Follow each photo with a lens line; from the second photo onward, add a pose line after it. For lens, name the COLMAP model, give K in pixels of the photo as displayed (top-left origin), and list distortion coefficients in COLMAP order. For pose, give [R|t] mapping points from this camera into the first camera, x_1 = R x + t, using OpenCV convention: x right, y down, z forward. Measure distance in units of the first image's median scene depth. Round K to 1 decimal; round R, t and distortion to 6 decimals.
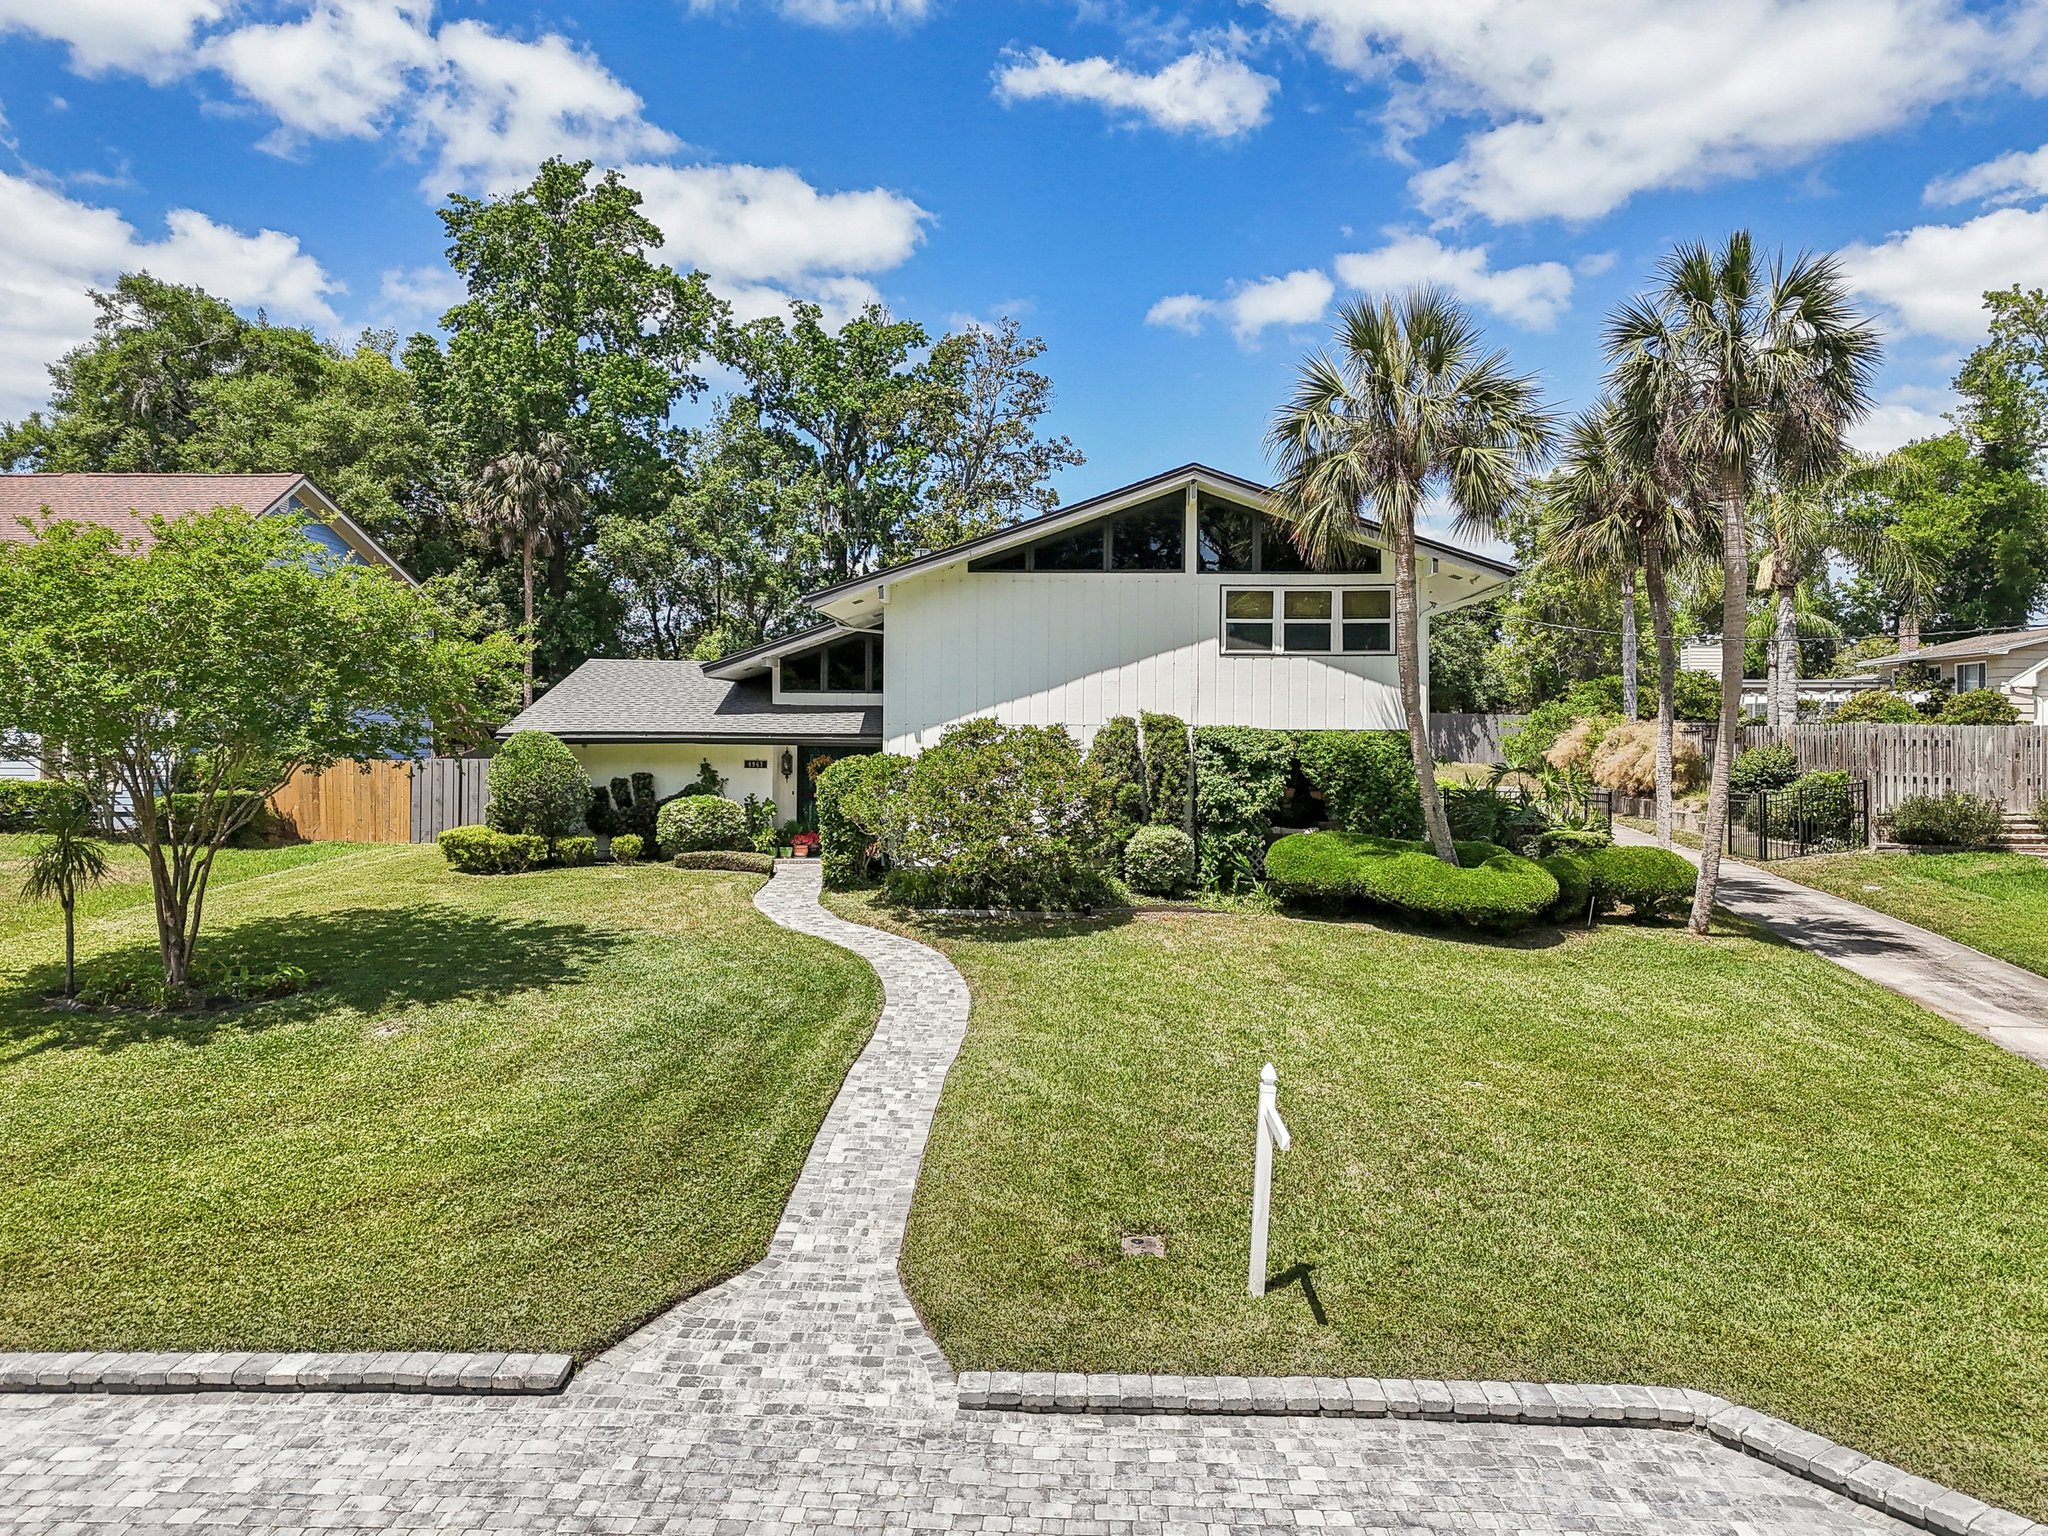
lens RADIAL K [[1539.0, 0, 1032.0], [0, 1539.0, 753.9], [0, 0, 1]] dist [0.045956, -0.025482]
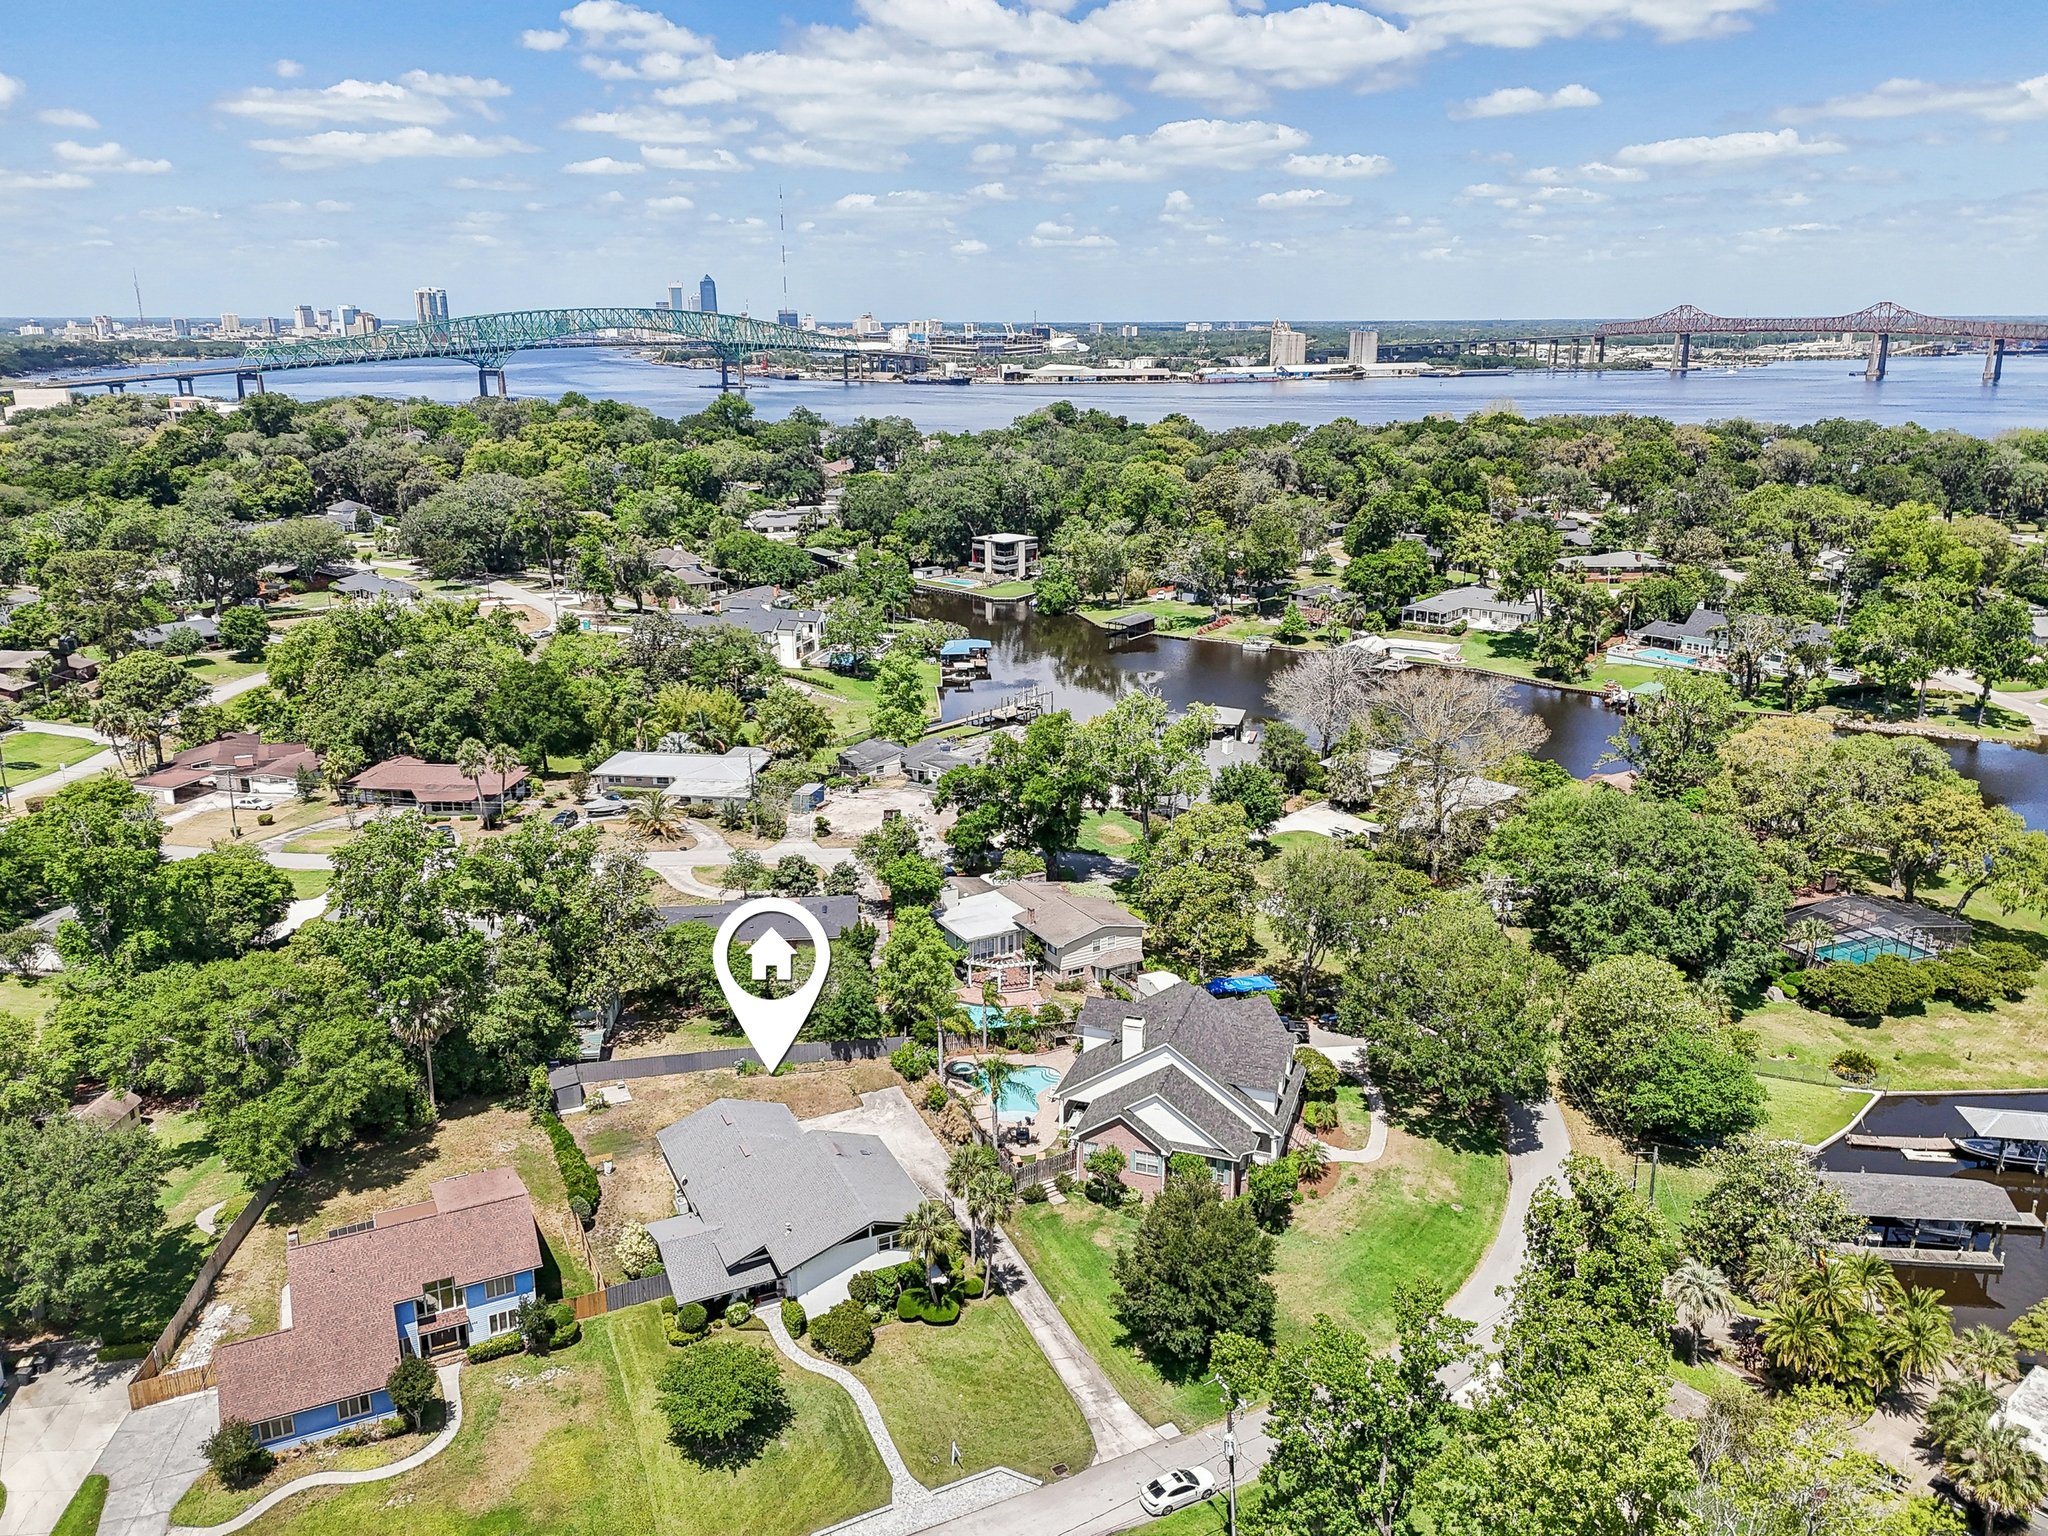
lens RADIAL K [[1539.0, 0, 1013.9], [0, 1539.0, 772.1], [0, 0, 1]] dist [0.045956, -0.025482]
pose [[0.882969, -0.147669, 0.445600, -1.192964], [0.014705, 0.957469, 0.288162, -2.454543], [-0.469200, -0.247886, 0.847587, -2.320114]]
